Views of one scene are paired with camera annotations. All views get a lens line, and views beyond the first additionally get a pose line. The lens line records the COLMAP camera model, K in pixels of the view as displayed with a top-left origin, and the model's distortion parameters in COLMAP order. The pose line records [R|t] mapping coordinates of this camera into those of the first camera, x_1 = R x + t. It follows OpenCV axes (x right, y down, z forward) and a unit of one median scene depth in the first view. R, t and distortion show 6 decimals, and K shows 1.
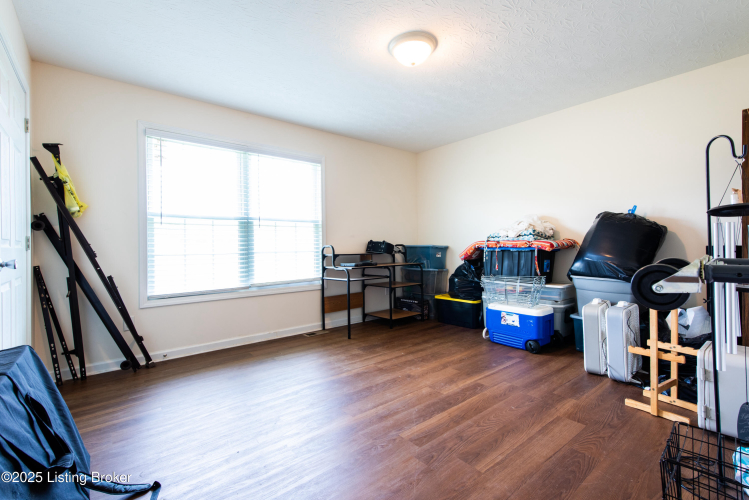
lens RADIAL K [[339.7, 0, 375.0], [0, 339.7, 244.6], [0, 0, 1]] dist [0.014111, -0.005328]
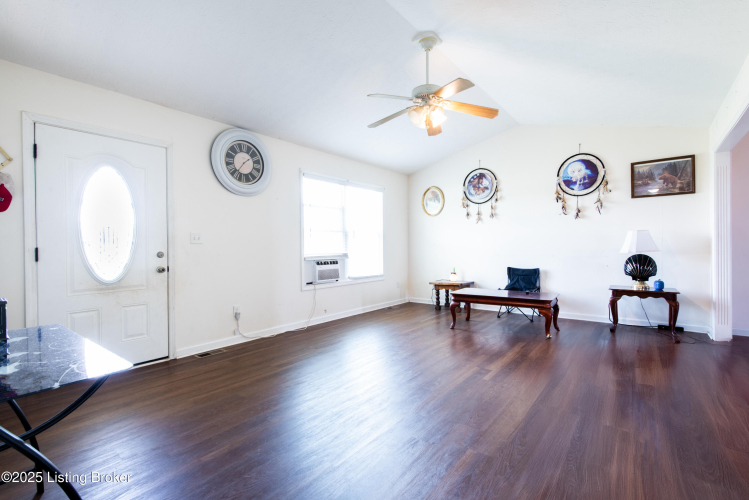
lens RADIAL K [[339.7, 0, 370.2], [0, 339.7, 251.3], [0, 0, 1]] dist [0.014111, -0.005328]
pose [[0.981077, -0.006576, 0.193507, -0.543013], [0.005999, 0.999976, 0.003566, 0.005400], [-0.193526, -0.002337, 0.981092, -0.426731]]
